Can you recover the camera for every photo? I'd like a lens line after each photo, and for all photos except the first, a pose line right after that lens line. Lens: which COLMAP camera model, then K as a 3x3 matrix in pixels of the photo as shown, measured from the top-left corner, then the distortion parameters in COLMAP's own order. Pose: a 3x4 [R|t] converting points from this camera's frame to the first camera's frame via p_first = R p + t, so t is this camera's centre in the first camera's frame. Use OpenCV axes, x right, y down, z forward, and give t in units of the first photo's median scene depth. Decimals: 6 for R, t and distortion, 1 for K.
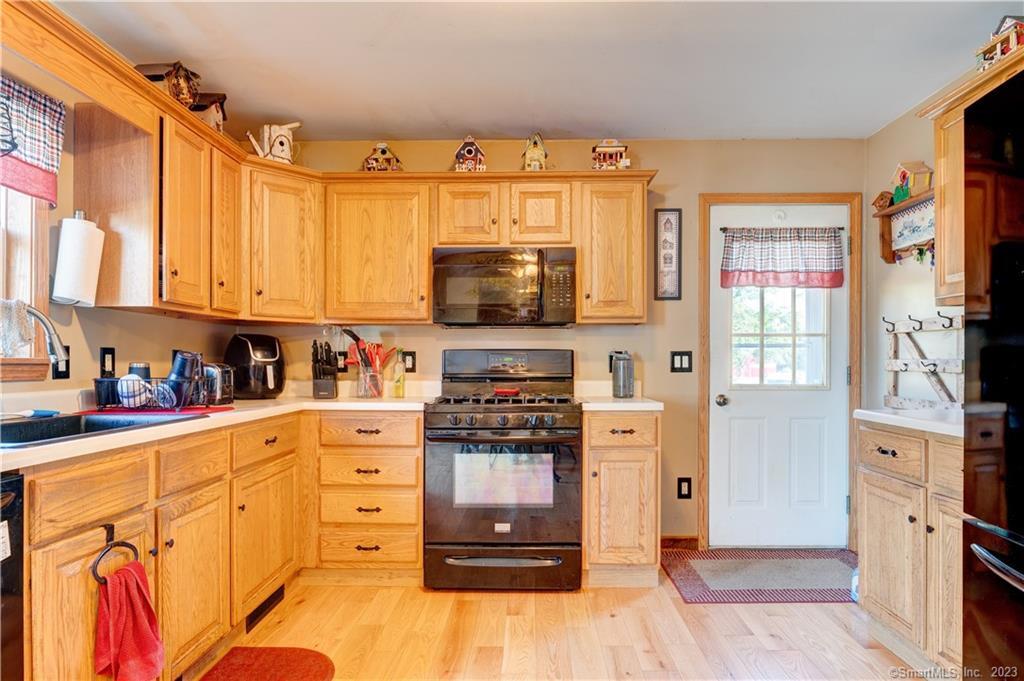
lens RADIAL K [[604.6, 0, 514.9], [0, 604.6, 364.1], [0, 0, 1]] dist [-0.004014, -0.000623]
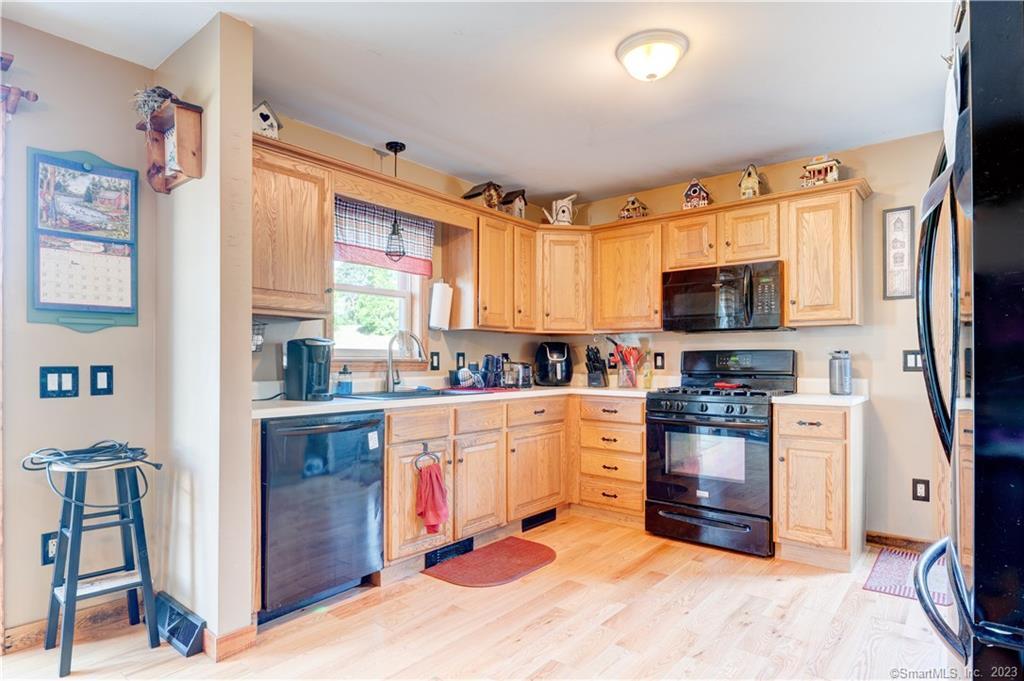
lens RADIAL K [[565.3, 0, 511.0], [0, 565.3, 360.8], [0, 0, 1]] dist [-0.001619, -0.001764]
pose [[0.777686, 0.000123, -0.628653, 0.393679], [-0.001953, 0.999996, -0.002221, -0.000781], [0.628650, 0.002955, 0.777683, -0.149752]]
